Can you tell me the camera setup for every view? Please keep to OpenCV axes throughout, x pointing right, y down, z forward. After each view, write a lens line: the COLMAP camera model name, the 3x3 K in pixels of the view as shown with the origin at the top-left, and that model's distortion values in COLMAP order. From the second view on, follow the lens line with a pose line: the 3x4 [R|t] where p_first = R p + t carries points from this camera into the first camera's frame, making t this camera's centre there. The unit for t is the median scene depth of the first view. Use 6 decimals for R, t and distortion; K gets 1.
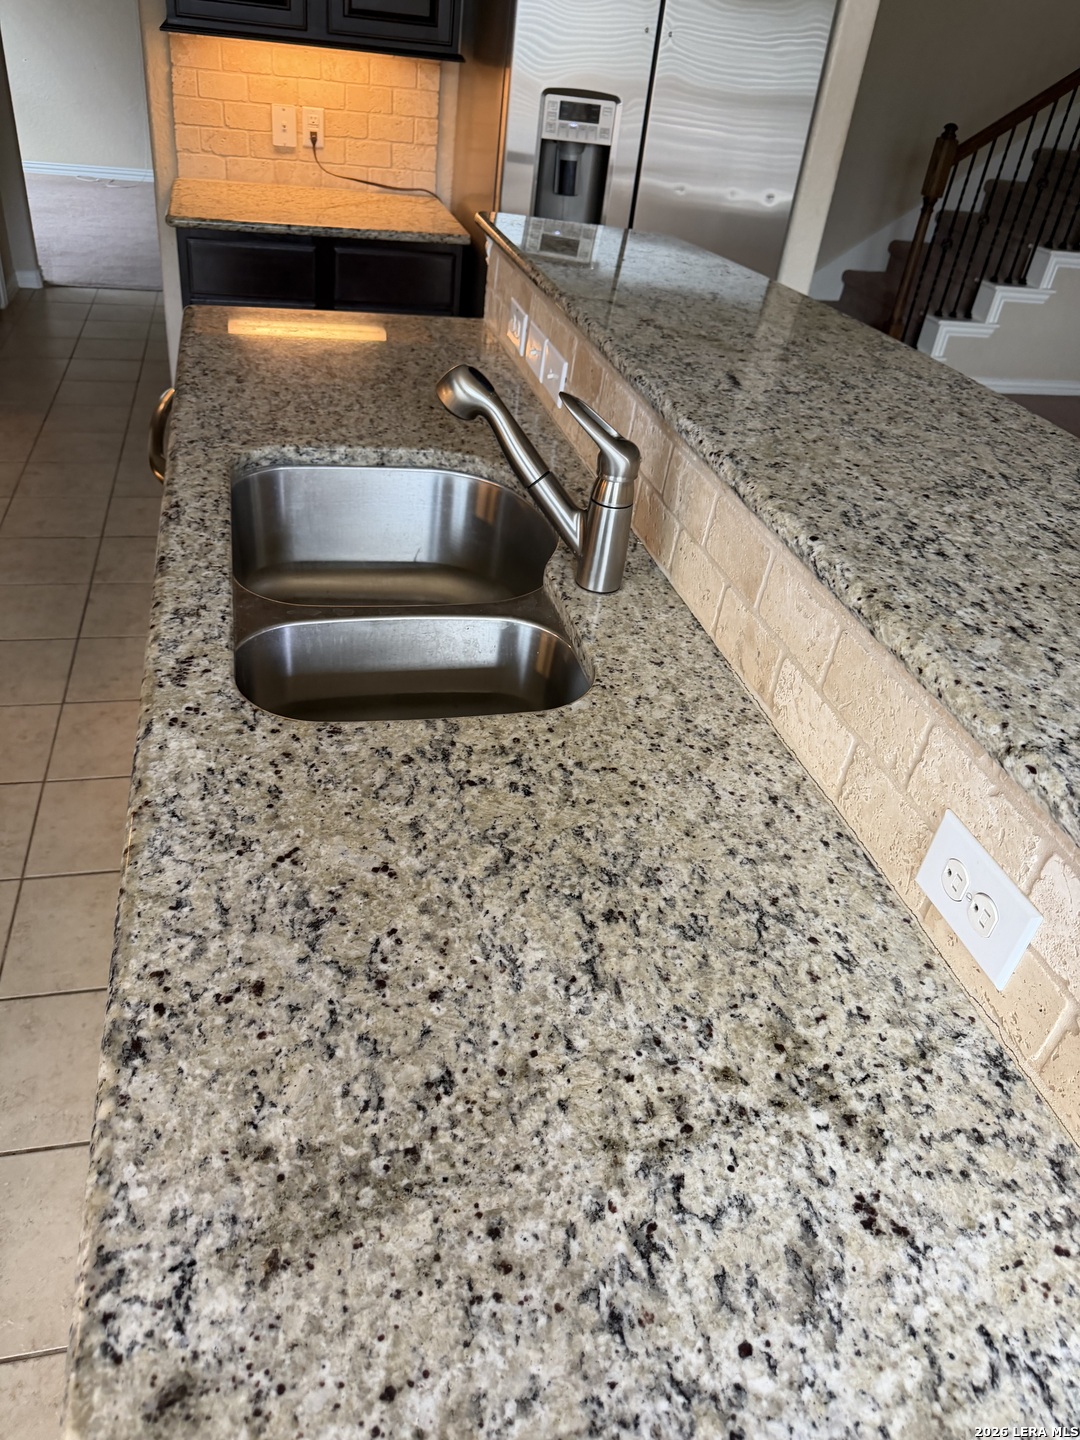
lens RADIAL K [[1008.2, 0, 540.0], [0, 1008.2, 720.0], [0, 0, 1]] dist [0.079616, -0.140015]
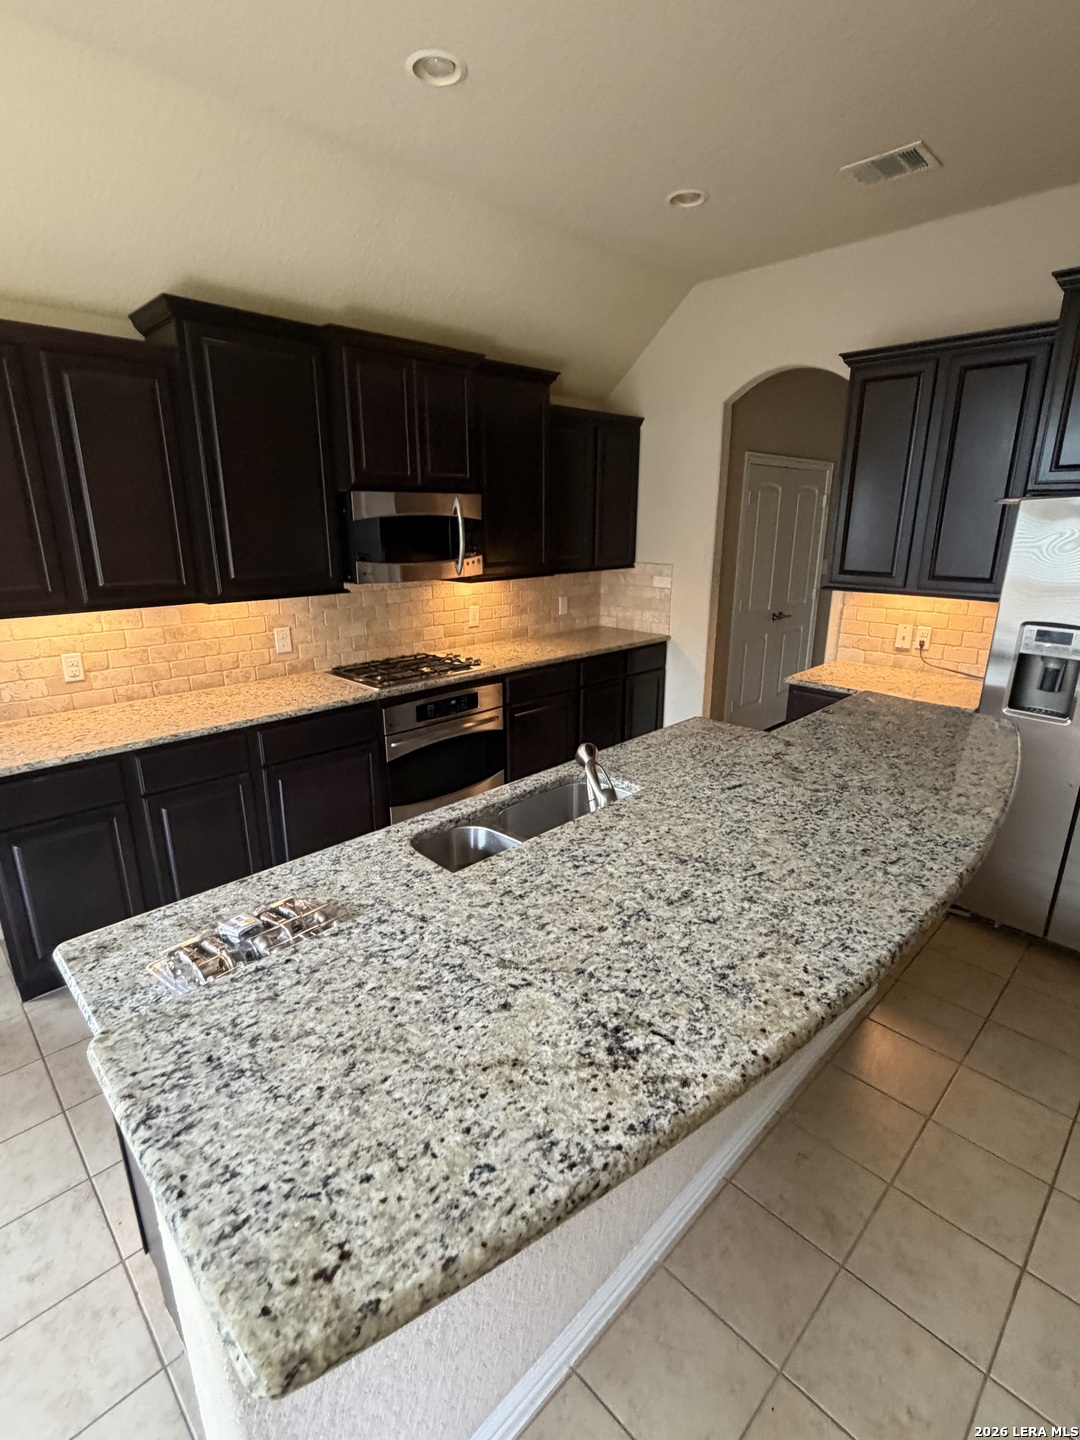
lens RADIAL K [[693.8, 0, 540.0], [0, 693.8, 720.0], [0, 0, 1]] dist [-0.000861, -0.000076]
pose [[0.512770, 0.139863, -0.847057, 0.988238], [-0.451110, 0.883354, -0.127225, -0.149433], [0.730456, 0.447353, 0.516051, 0.148613]]
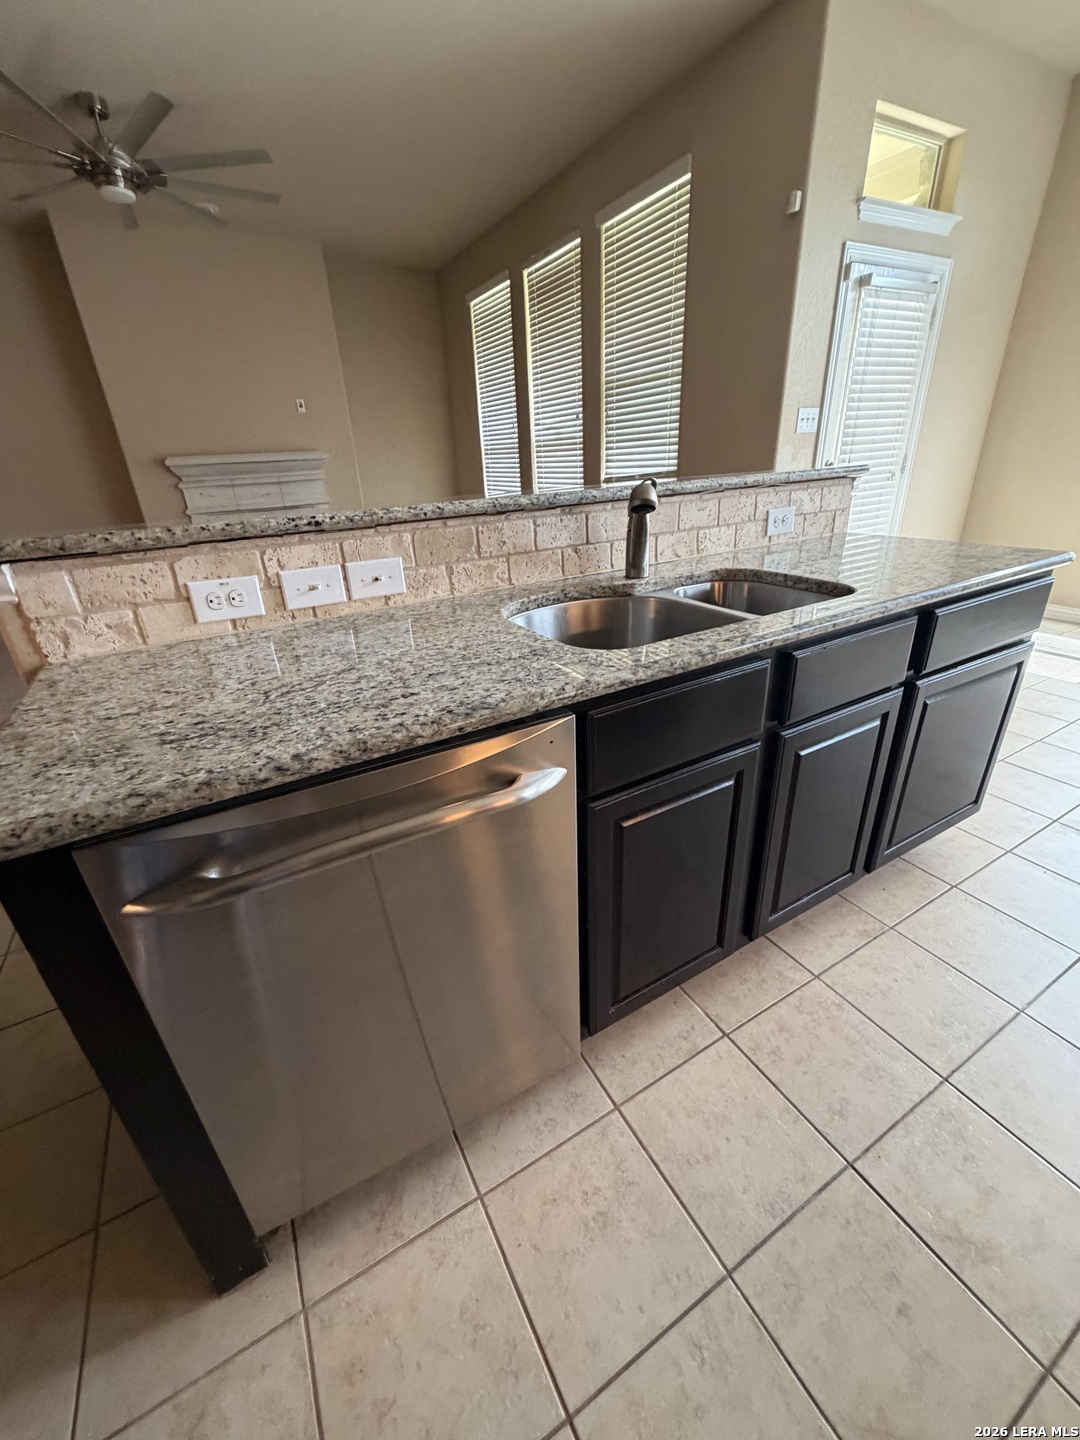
lens RADIAL K [[582.3, 0, 540.0], [0, 582.3, 720.0], [0, 0, 1]] dist [-0.001585, -0.000708]
pose [[-0.279827, -0.485054, 0.828504, -0.924666], [0.570776, 0.609847, 0.549820, -0.670378], [-0.771953, 0.626745, 0.106206, 1.162973]]
